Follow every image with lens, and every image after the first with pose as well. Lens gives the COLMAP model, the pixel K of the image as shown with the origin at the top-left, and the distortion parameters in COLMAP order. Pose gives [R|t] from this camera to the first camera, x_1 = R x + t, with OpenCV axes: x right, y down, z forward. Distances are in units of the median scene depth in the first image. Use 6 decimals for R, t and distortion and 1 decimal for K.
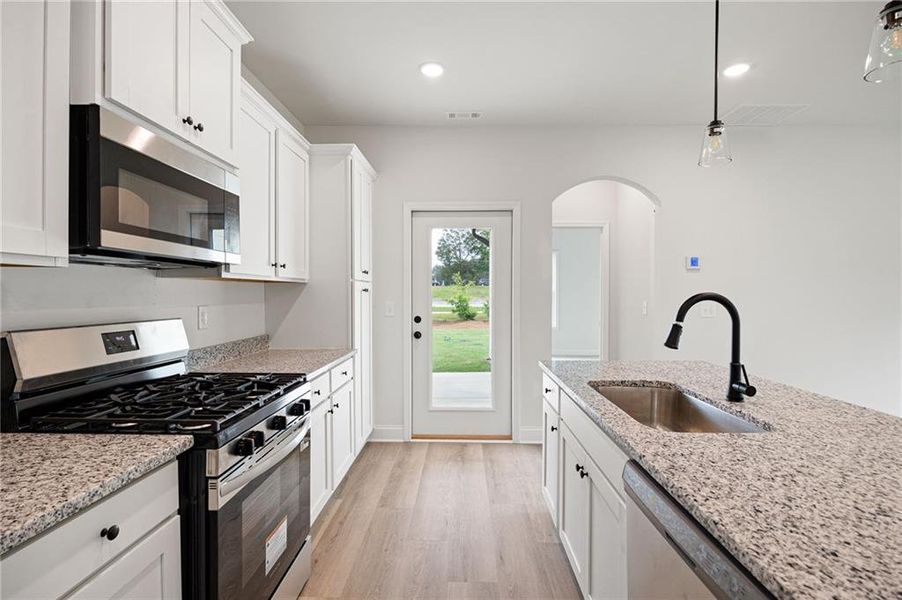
lens RADIAL K [[428.6, 0, 451.6], [0, 428.6, 303.4], [0, 0, 1]] dist [-0.009373, -0.000415]
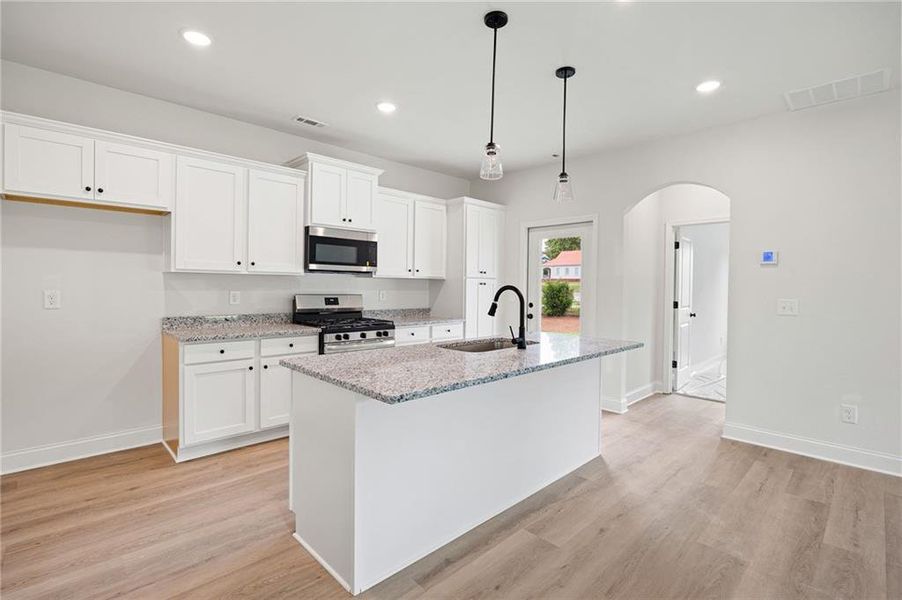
lens RADIAL K [[428.6, 0, 448.4], [0, 428.6, 292.3], [0, 0, 1]] dist [-0.009373, -0.000415]
pose [[0.724771, 0.021032, -0.688669, 0.119186], [-0.029014, 0.999579, -0.000008, 0.000716], [0.688379, 0.019986, 0.725076, -0.034616]]
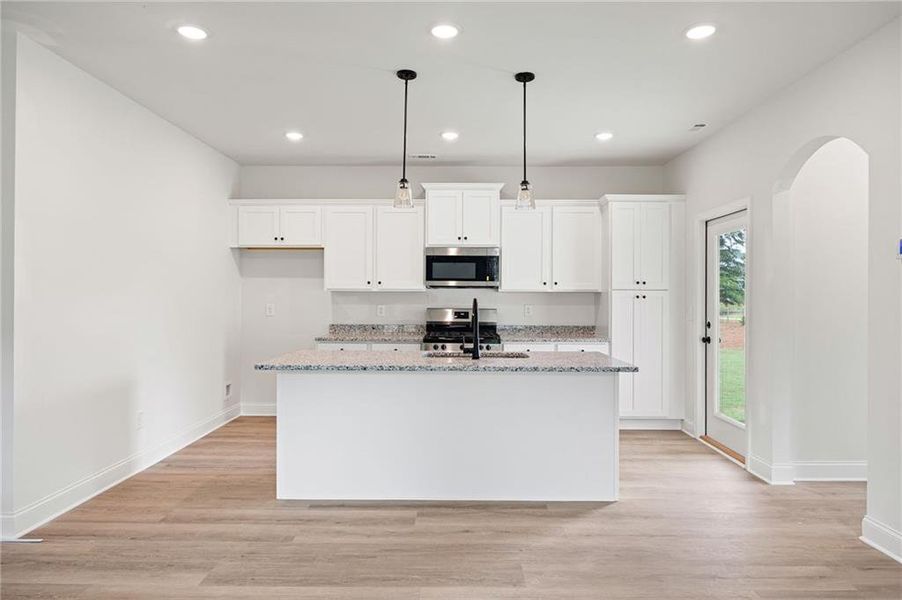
lens RADIAL K [[573.5, 0, 455.2], [0, 573.5, 300.4], [0, 0, 1]] dist [-0.006487, -0.000821]
pose [[0.027988, 0.003872, -0.999601, 0.222589], [-0.026971, 0.999631, 0.003117, -0.001518], [0.999244, 0.026873, 0.028082, 0.060295]]
